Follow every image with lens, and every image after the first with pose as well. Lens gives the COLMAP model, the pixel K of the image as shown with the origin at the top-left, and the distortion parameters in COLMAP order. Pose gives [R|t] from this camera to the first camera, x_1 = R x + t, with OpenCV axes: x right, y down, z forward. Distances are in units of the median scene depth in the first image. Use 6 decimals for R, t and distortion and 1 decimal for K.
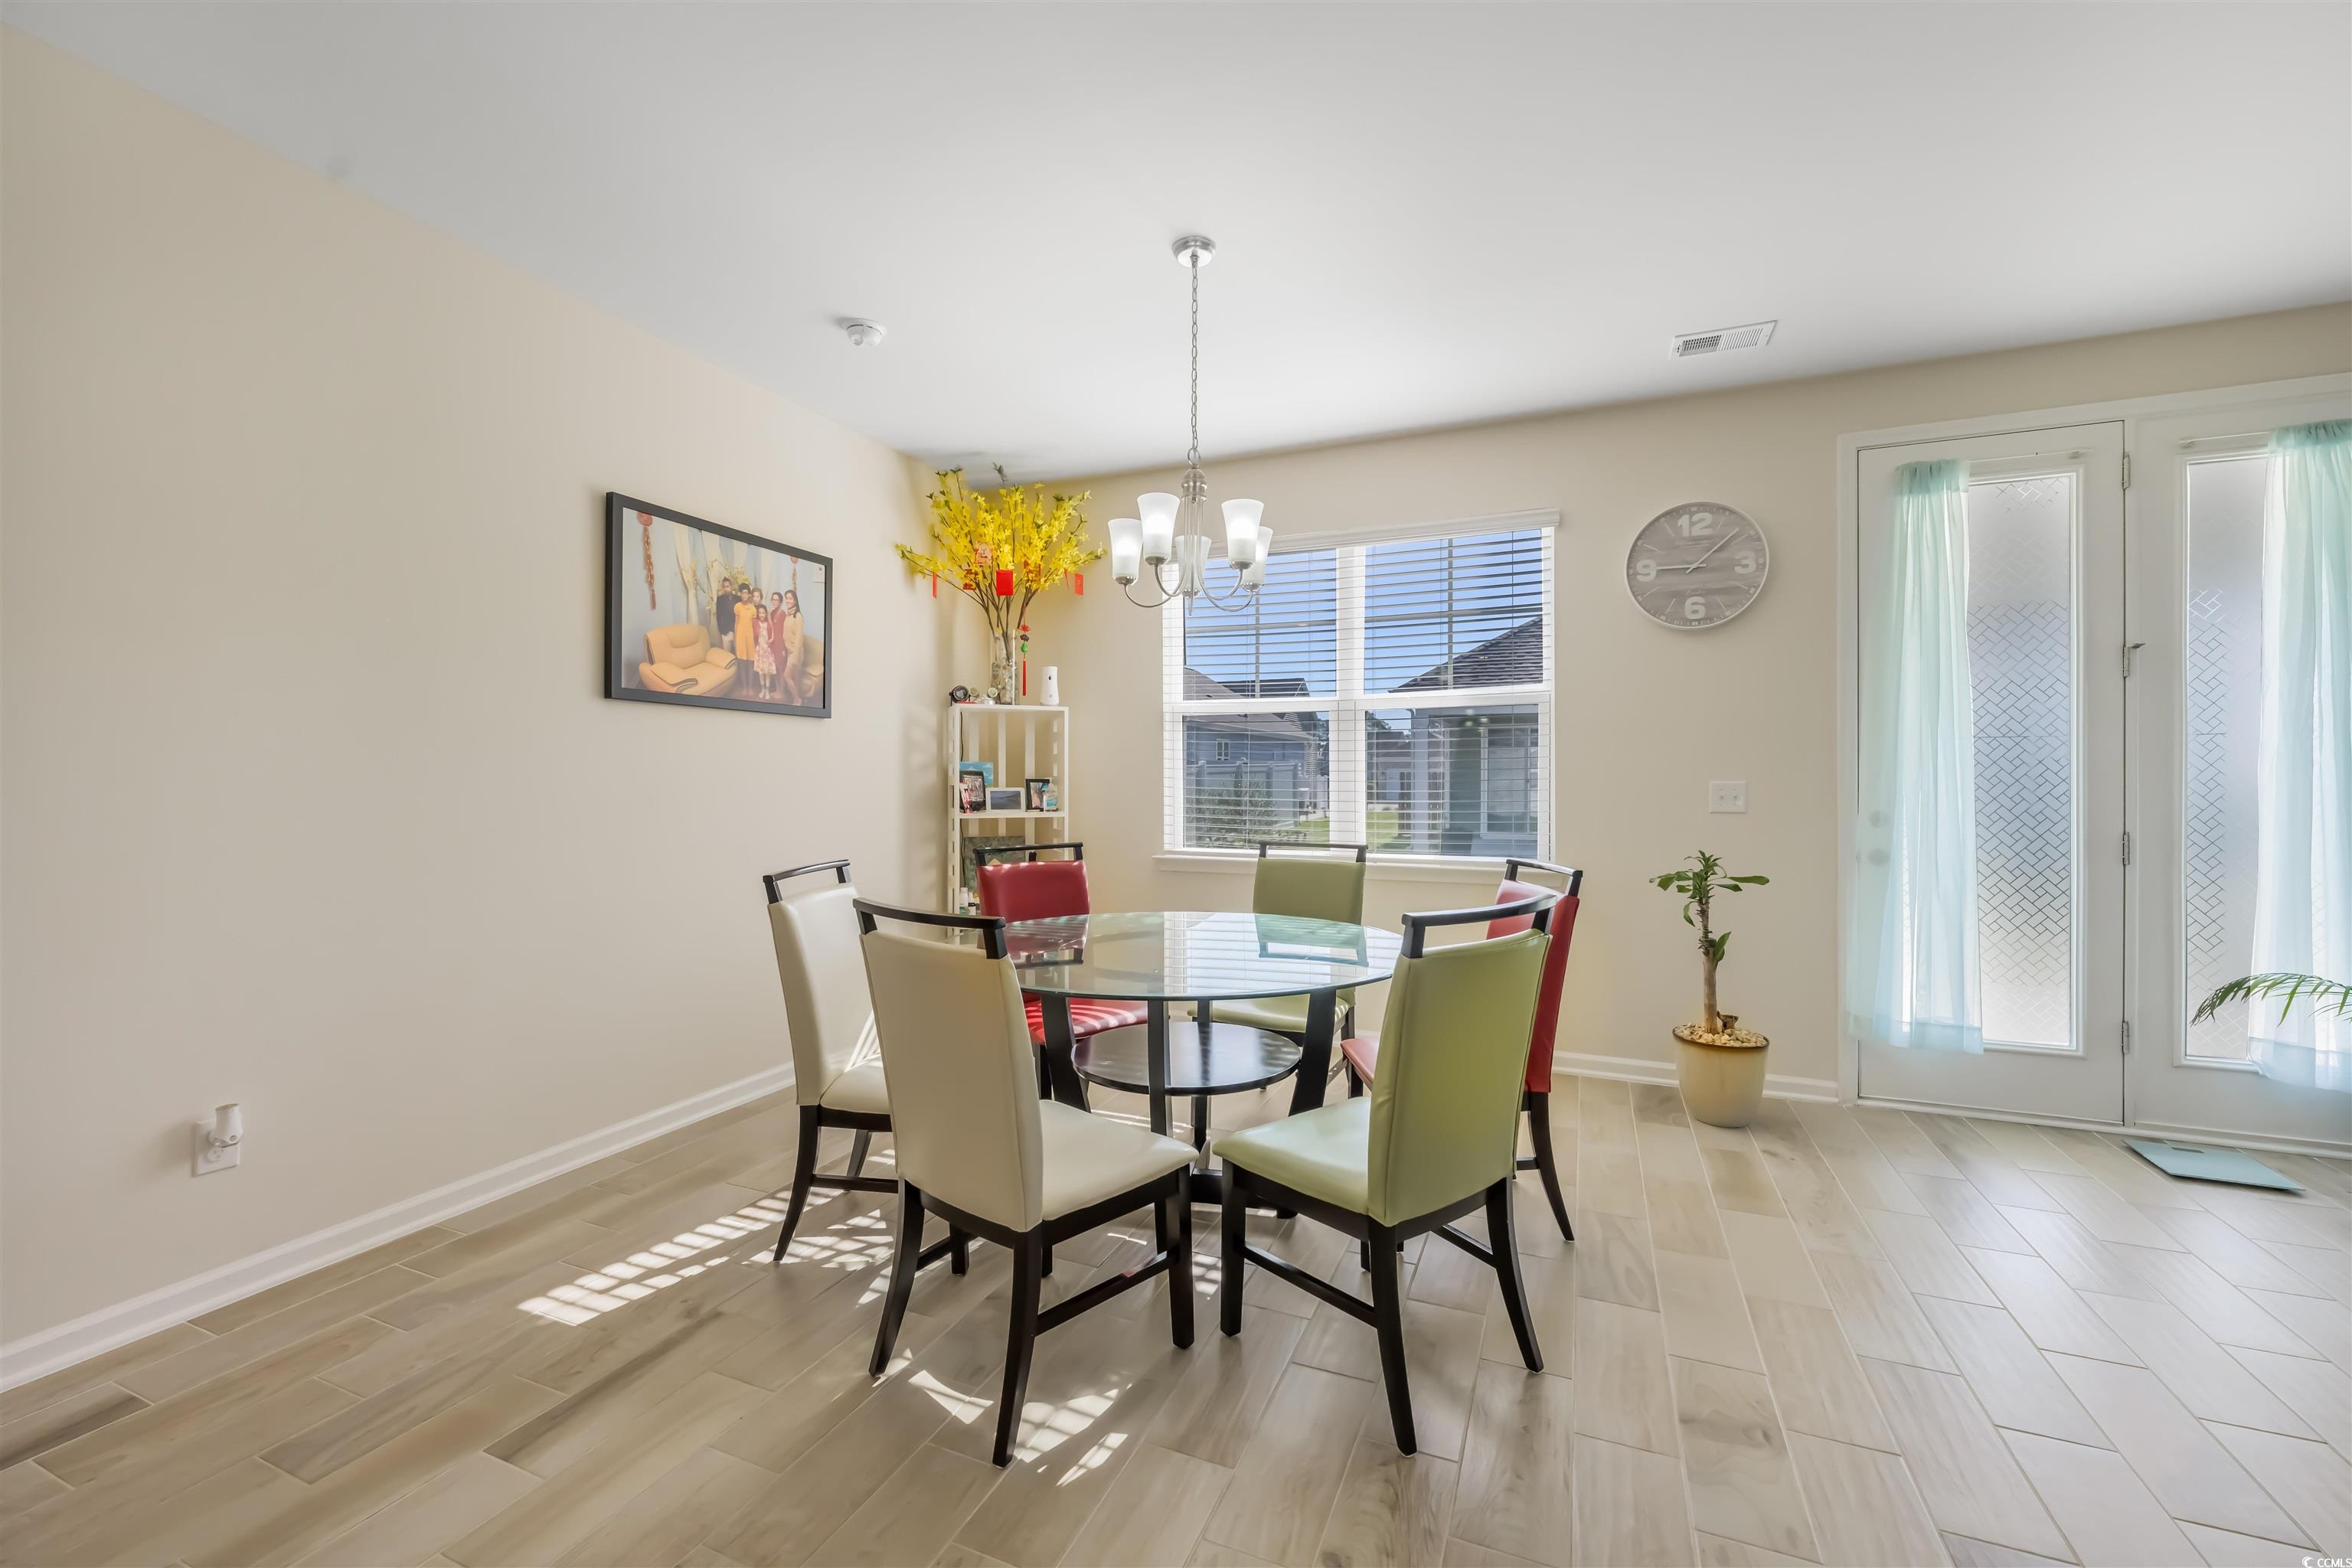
lens RADIAL K [[946.3, 0, 1171.6], [0, 946.3, 786.5], [0, 0, 1]] dist [-0.000923, -0.000399]
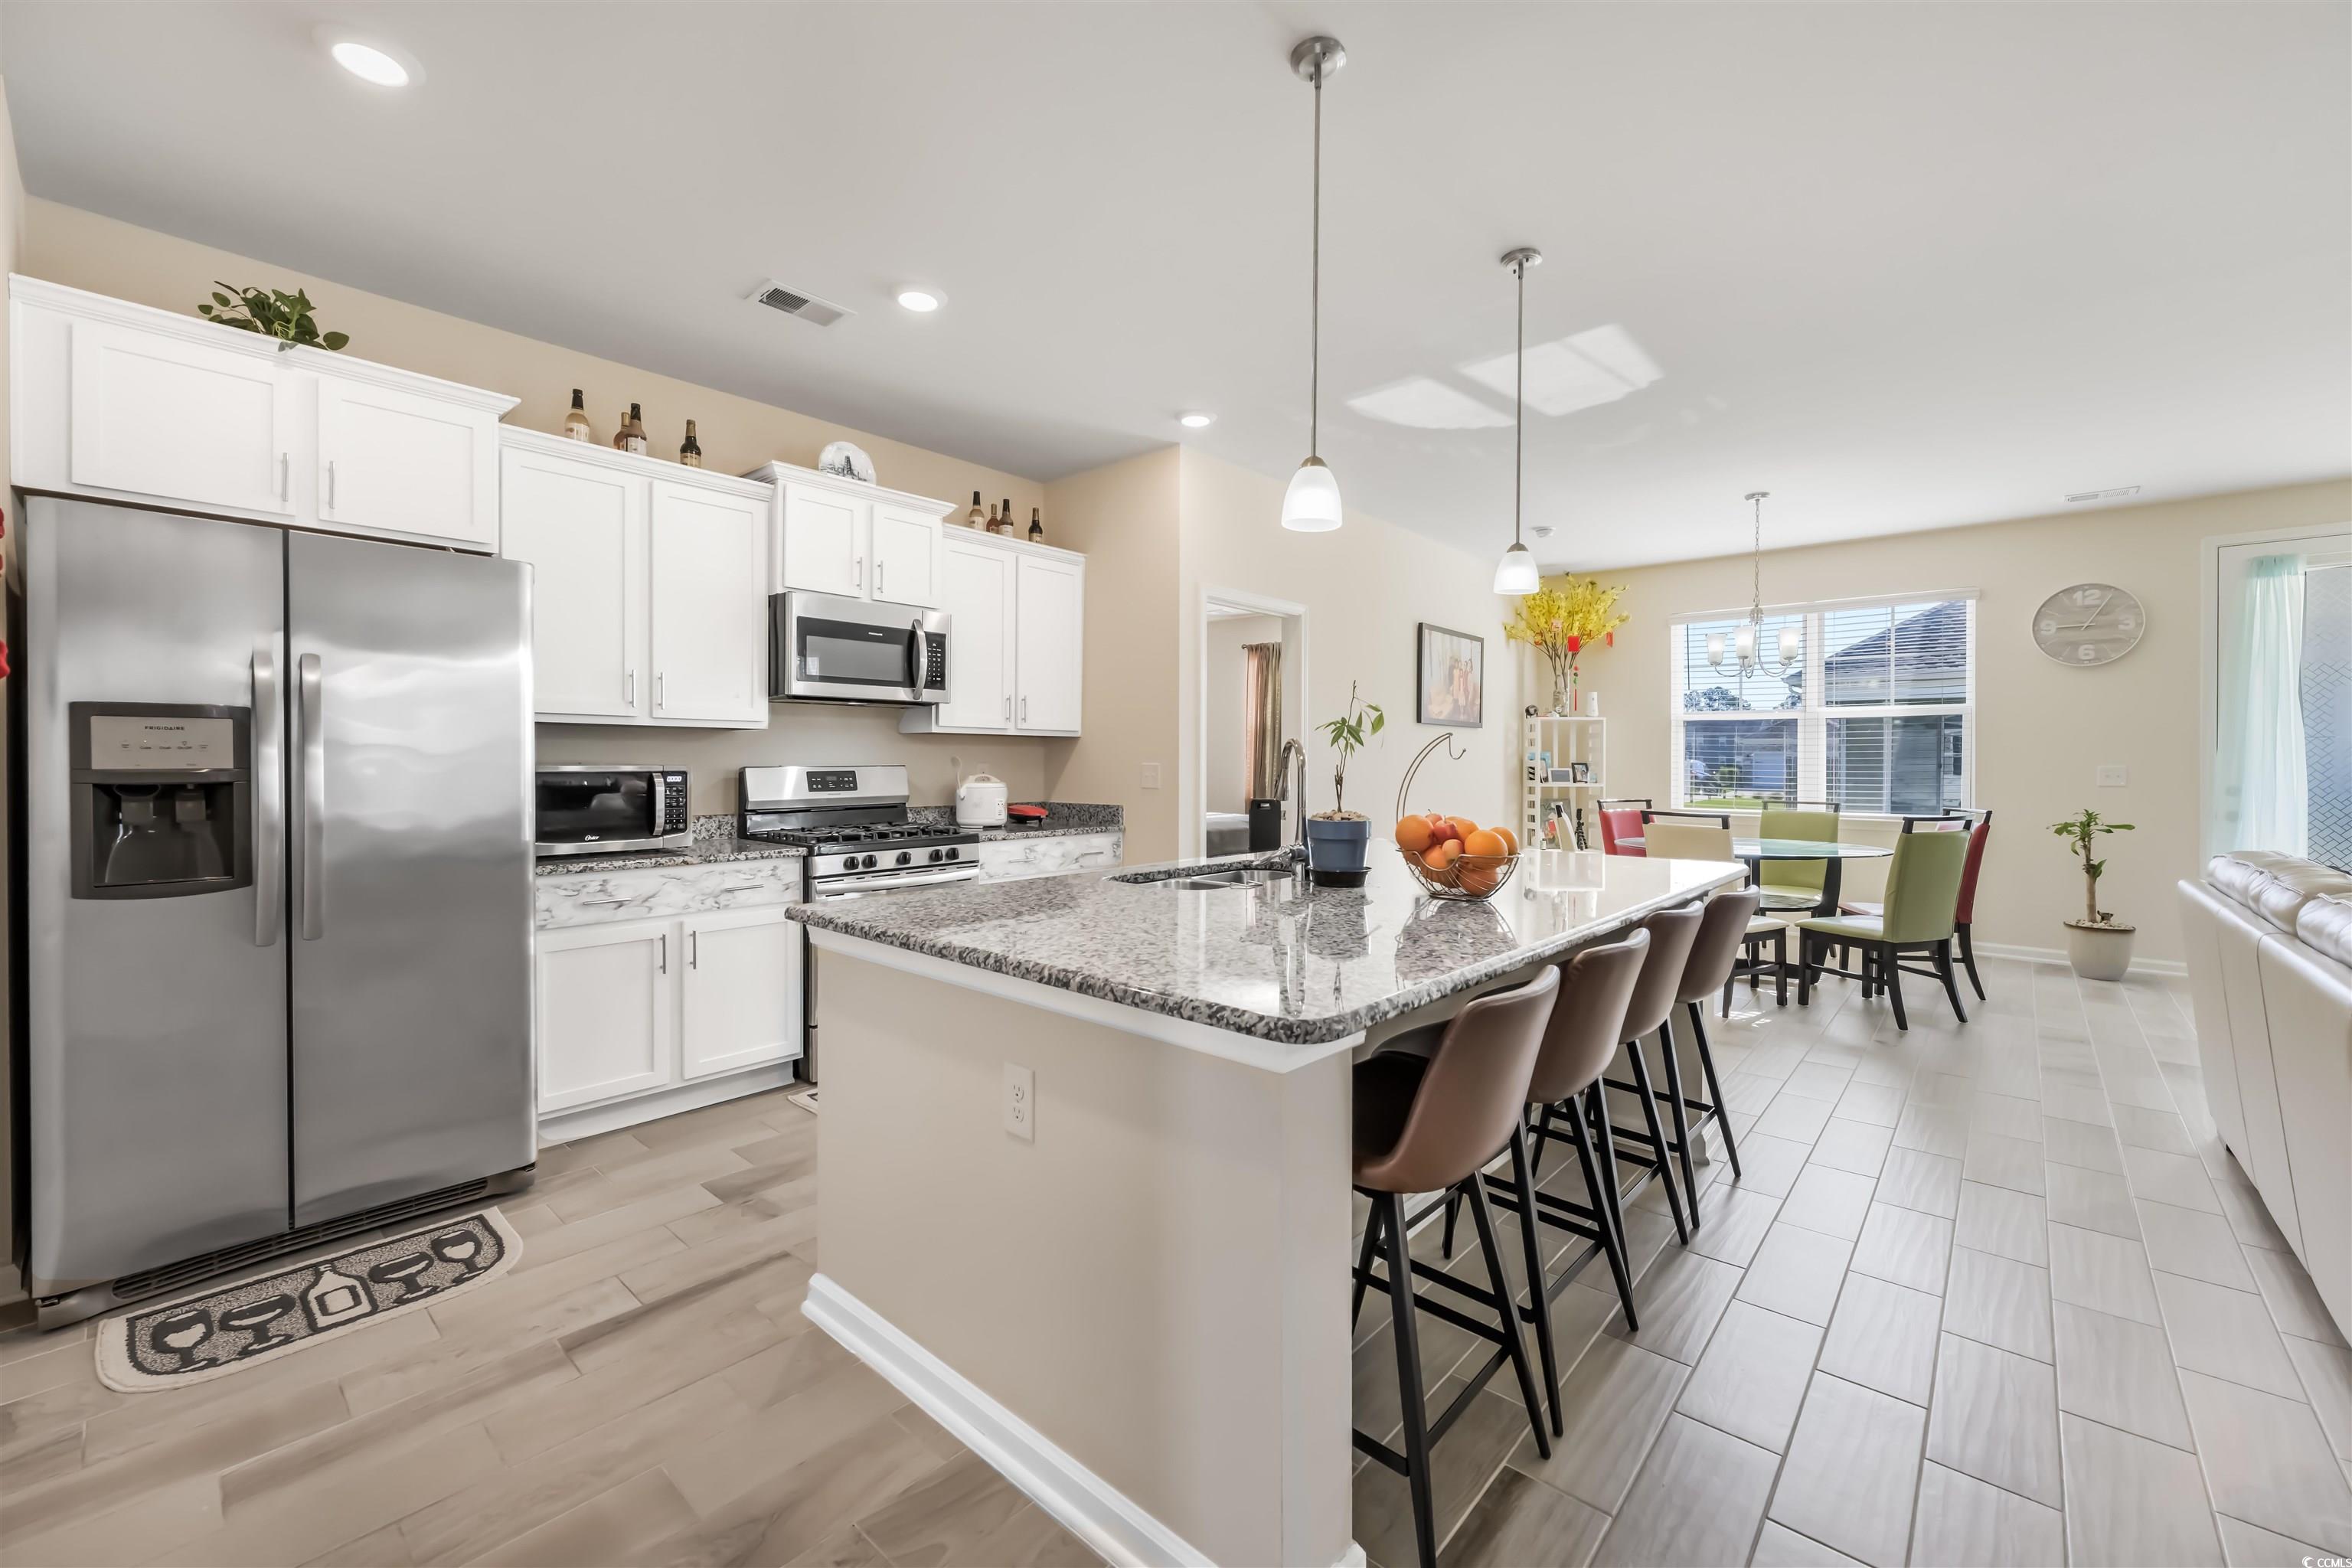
lens RADIAL K [[946.3, 0, 1183.0], [0, 946.3, 767.7], [0, 0, 1]] dist [-0.000923, -0.000399]
pose [[0.951437, 0.005298, -0.307798, -0.390878], [-0.006104, 0.999980, -0.001655, 0.009568], [0.307783, 0.003453, 0.951450, -0.966942]]
